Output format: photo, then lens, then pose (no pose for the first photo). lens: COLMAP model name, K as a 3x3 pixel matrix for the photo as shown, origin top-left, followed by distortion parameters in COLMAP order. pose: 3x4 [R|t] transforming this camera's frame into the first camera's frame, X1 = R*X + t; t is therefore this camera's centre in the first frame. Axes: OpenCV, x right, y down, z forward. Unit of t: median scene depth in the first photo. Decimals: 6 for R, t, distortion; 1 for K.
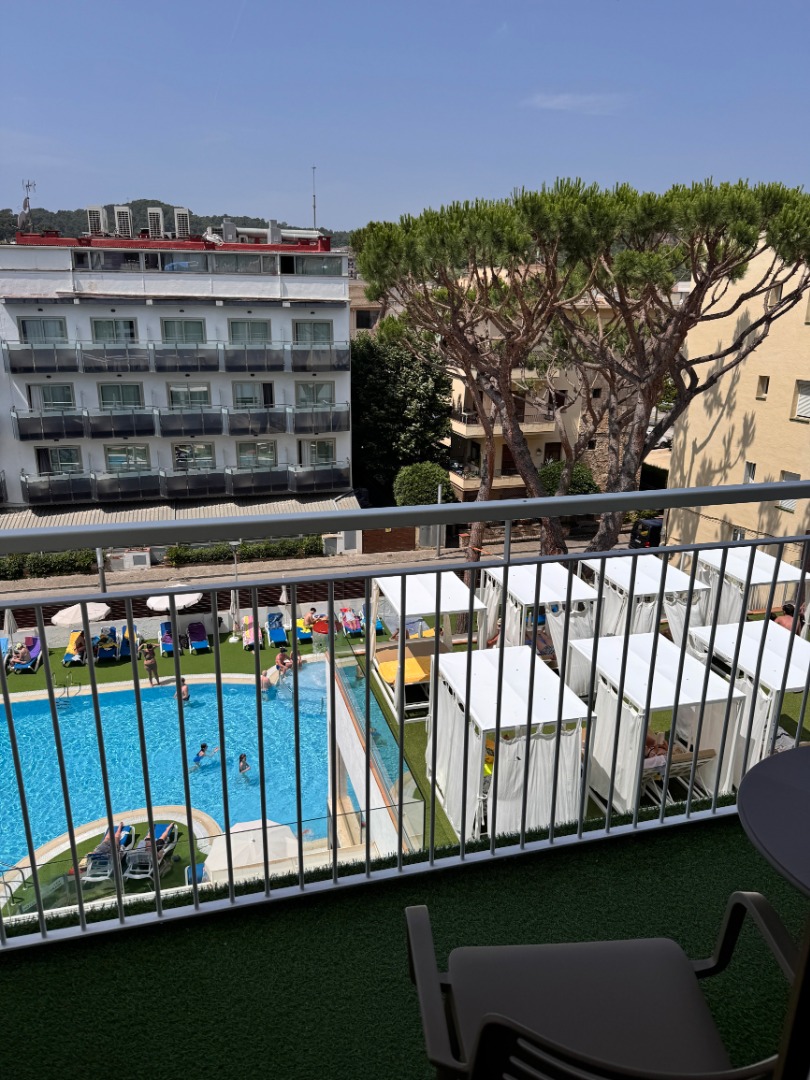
lens RADIAL K [[760.1, 0, 406.2], [0, 760.1, 543.0], [0, 0, 1]] dist [0.072172, -0.086362]
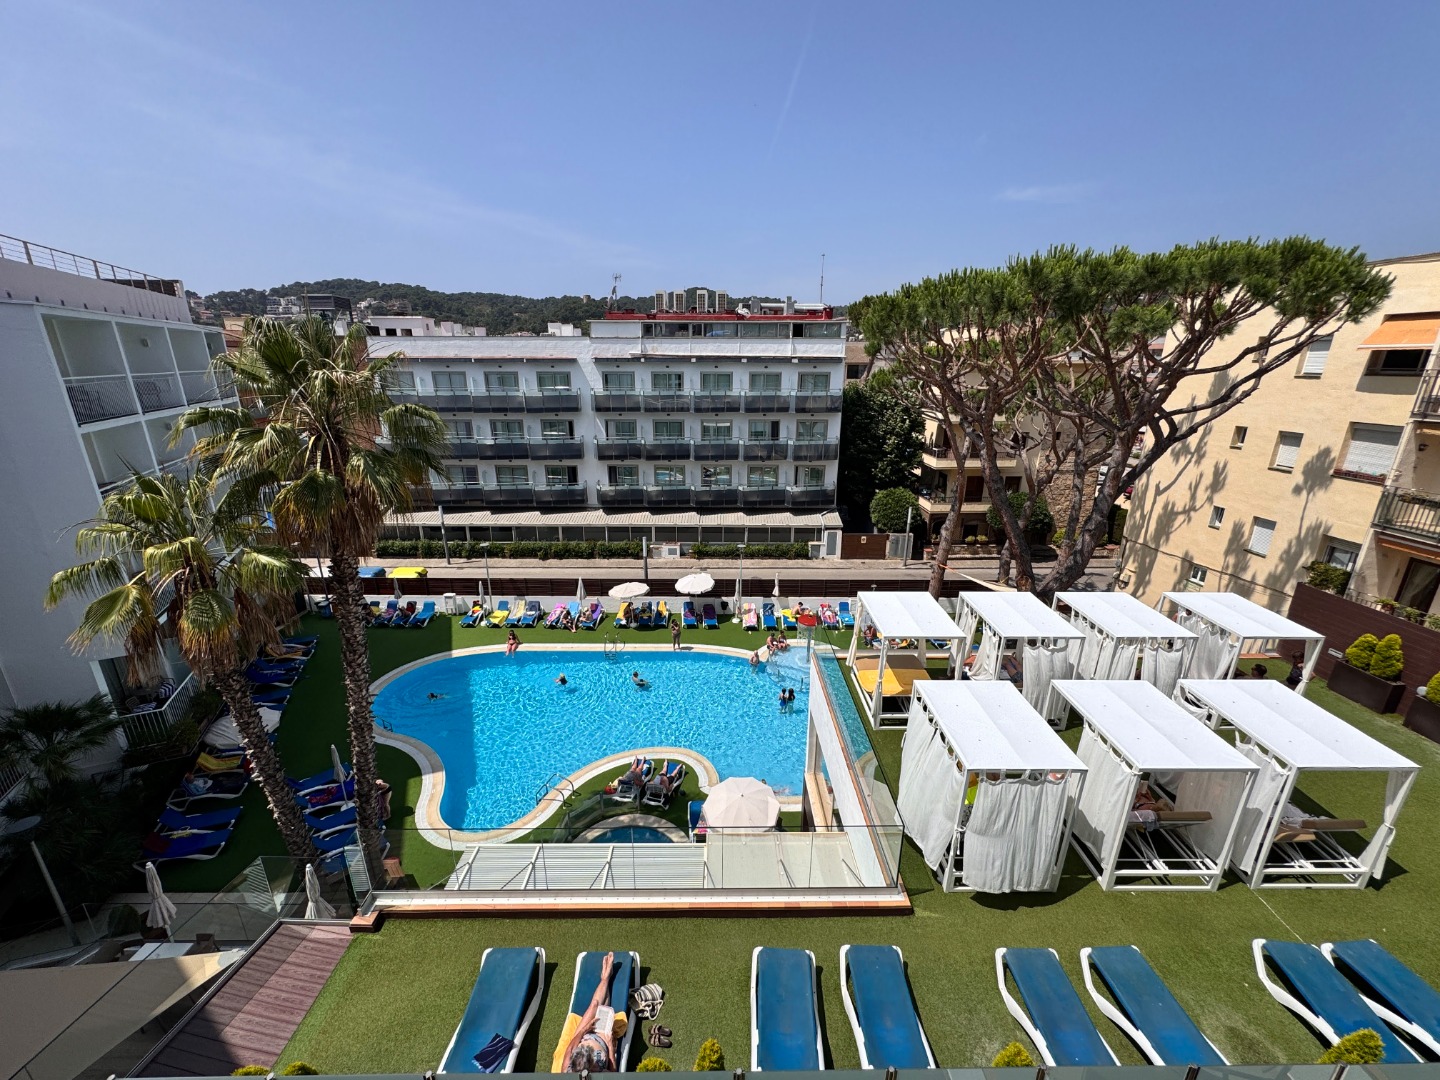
lens RADIAL K [[576.9, 0, 719.5], [0, 576.9, 541.1], [0, 0, 1]] dist [0.000017, 0.000236]
pose [[0.964619, 0.071630, -0.253732, -0.015105], [-0.071421, 0.997396, 0.010048, -0.014963], [0.253791, 0.008430, 0.967222, 0.050572]]
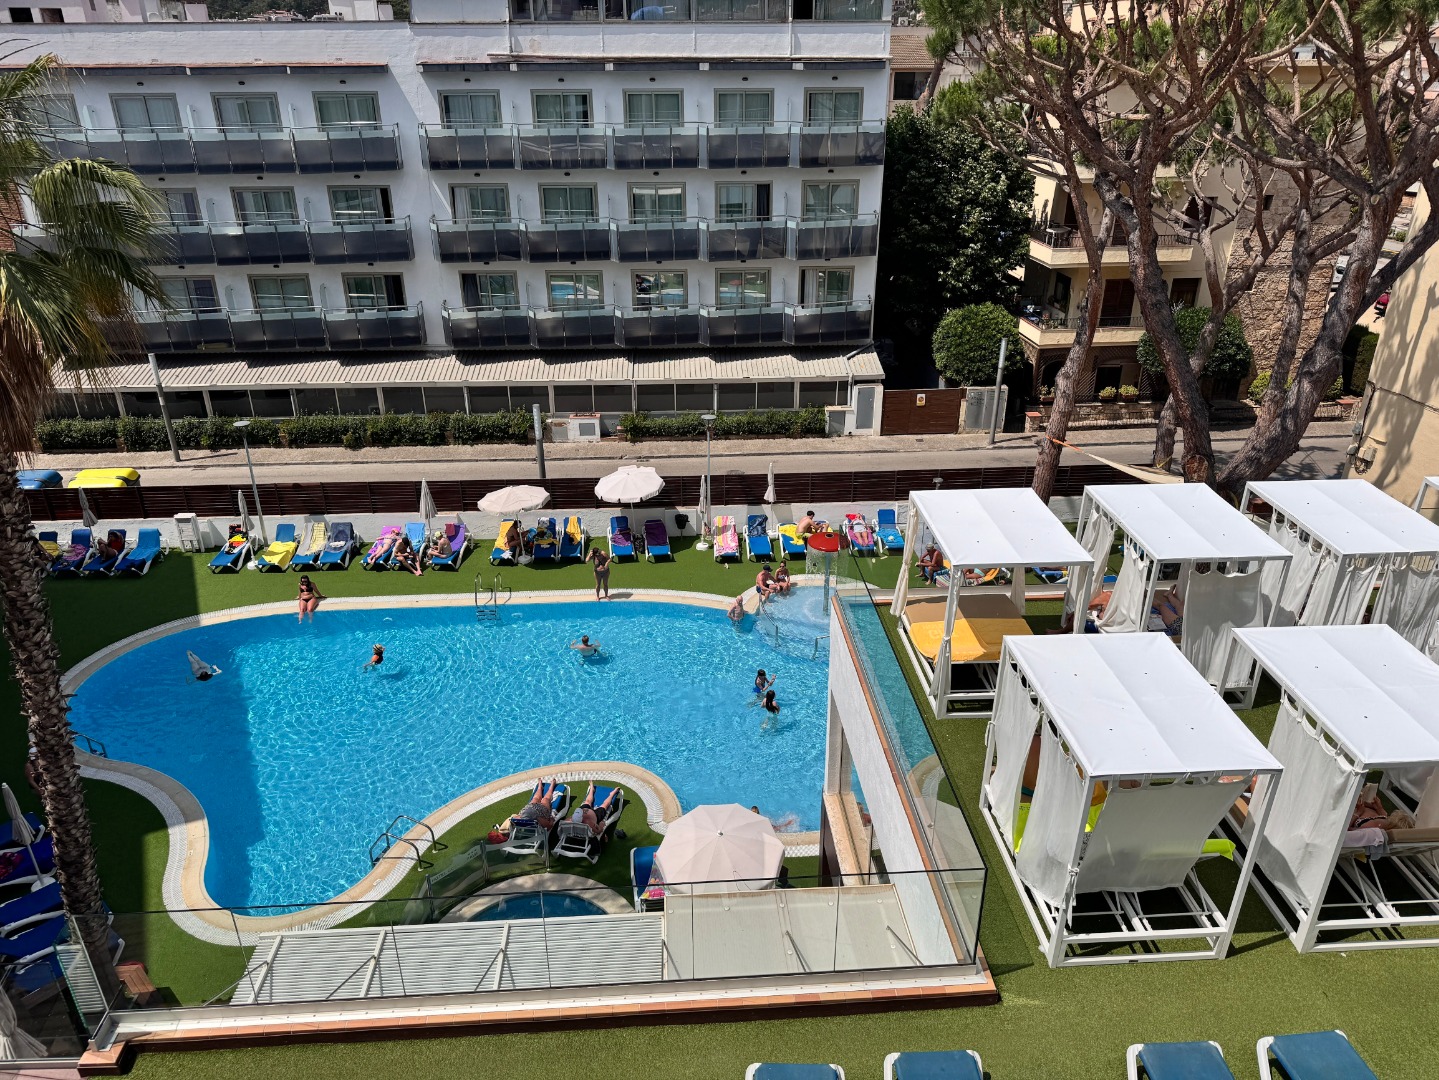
lens RADIAL K [[1012.8, 0, 719.8], [0, 1012.8, 542.5], [0, 0, 1]] dist [0.072172, -0.086362]
pose [[0.977616, 0.075180, -0.196504, -0.014875], [-0.048052, 0.989077, 0.139348, -0.015590], [0.204834, -0.126786, 0.970550, 0.044977]]
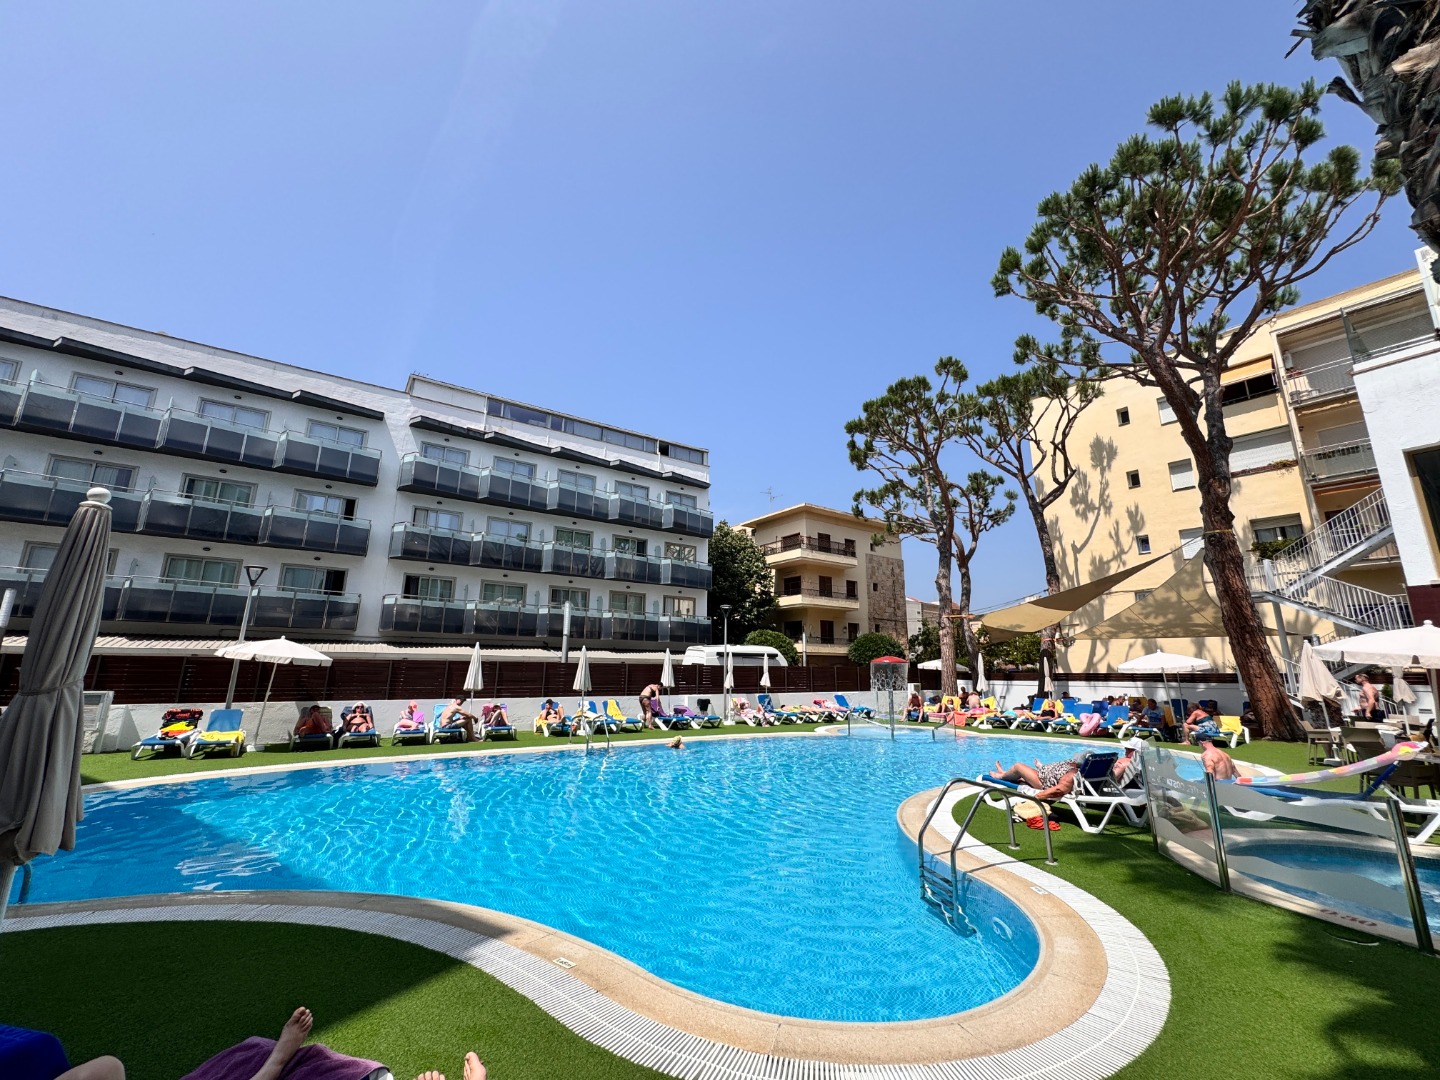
lens RADIAL K [[576.9, 0, 712.2], [0, 576.9, 536.7], [0, 0, 1]] dist [0.000017, 0.000236]
pose [[0.953718, 0.069409, 0.292583, -0.427179], [0.085366, 0.870470, -0.484762, 0.242971], [-0.288331, 0.487303, 0.824258, 0.408081]]
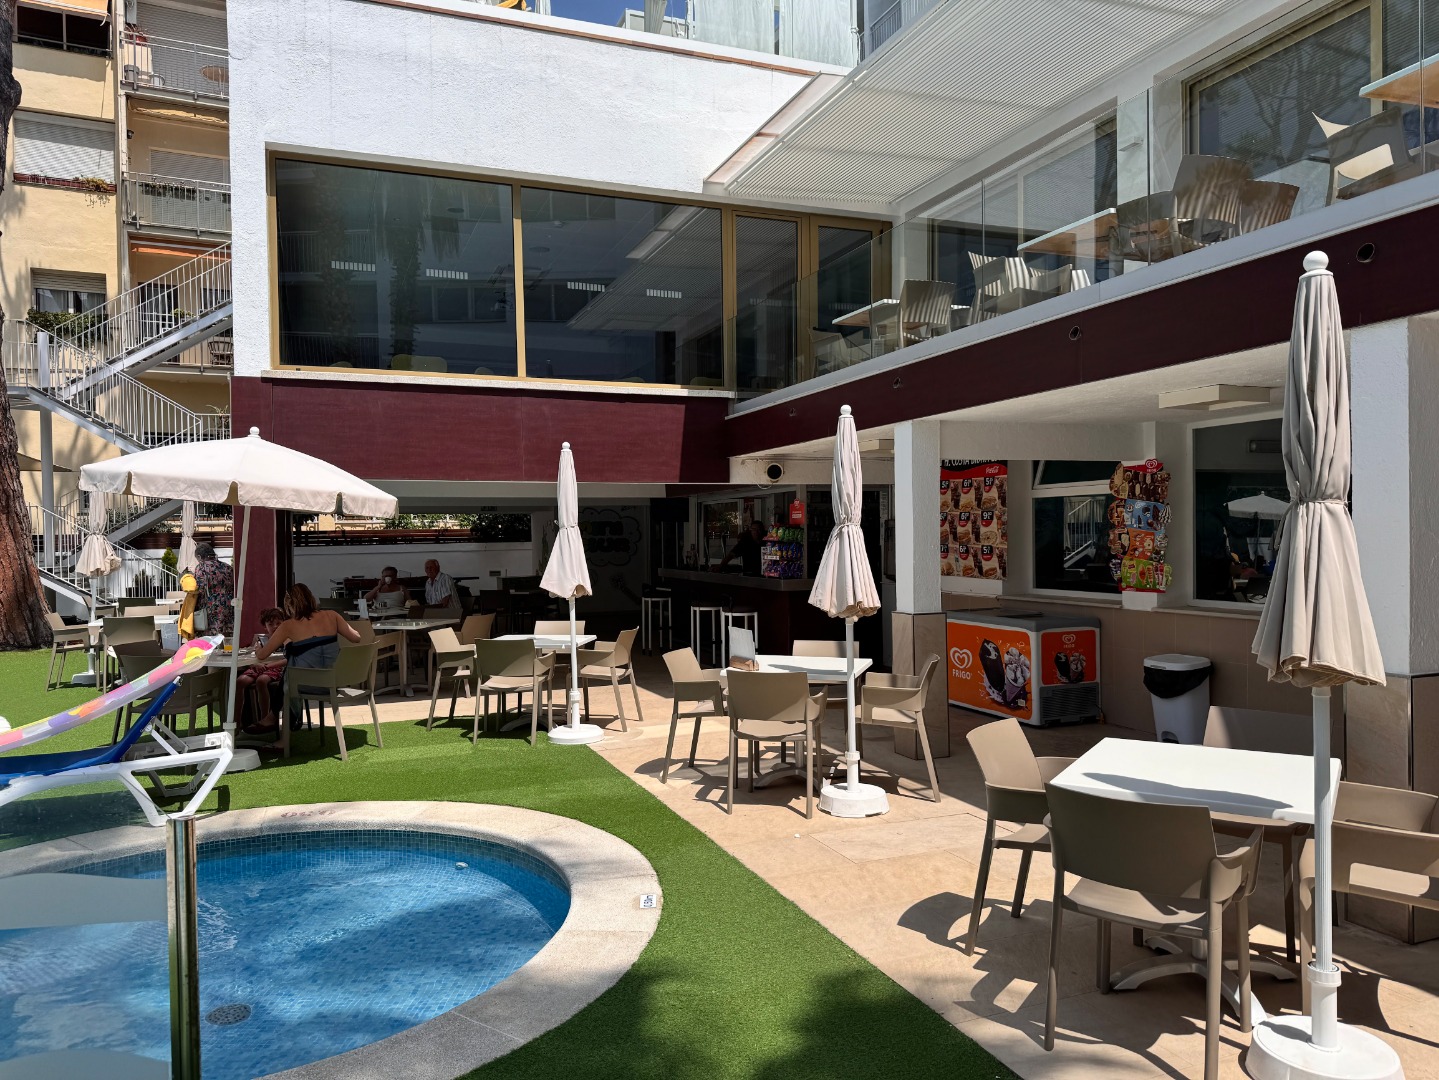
lens RADIAL K [[1012.8, 0, 728.7], [0, 1012.8, 562.6], [0, 0, 1]] dist [0.072172, -0.086362]
pose [[-0.085831, -0.030795, 0.995834, -0.334636], [0.302137, 0.951649, 0.055470, 0.234310], [-0.949393, 0.305639, -0.072376, 0.452963]]
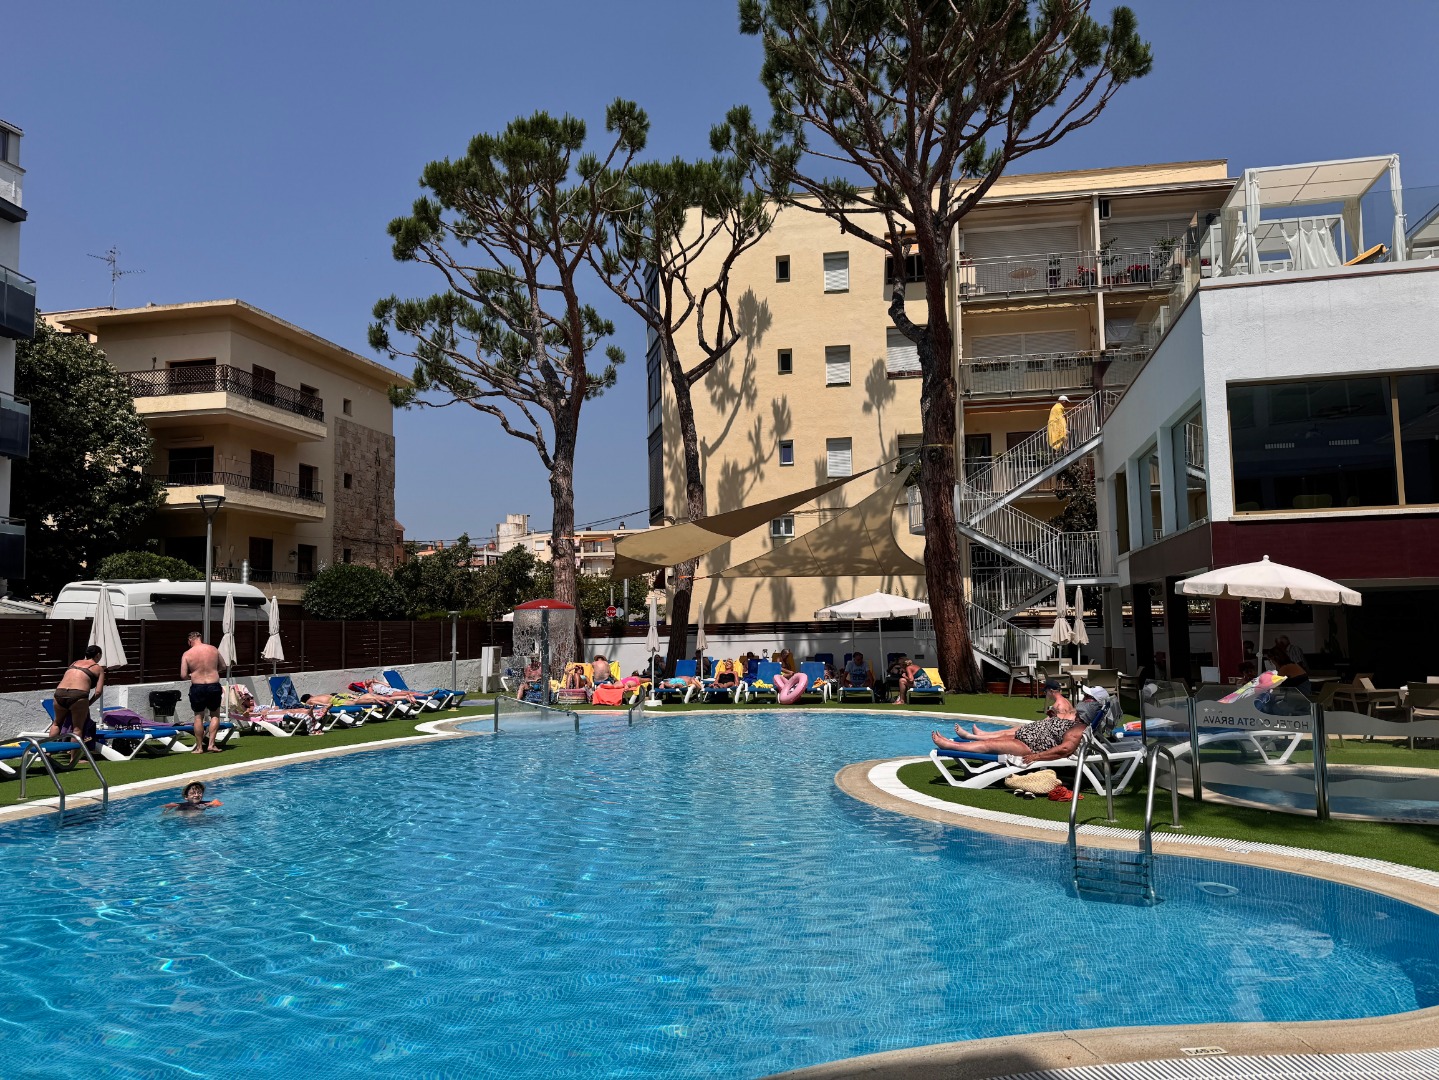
lens RADIAL K [[1012.8, 0, 724.4], [0, 1012.8, 557.9], [0, 0, 1]] dist [0.072172, -0.086362]
pose [[0.500983, 0.045359, 0.864268, -0.549374], [0.271194, 0.940104, -0.206540, 0.213270], [-0.821870, 0.337857, 0.458675, 0.516738]]
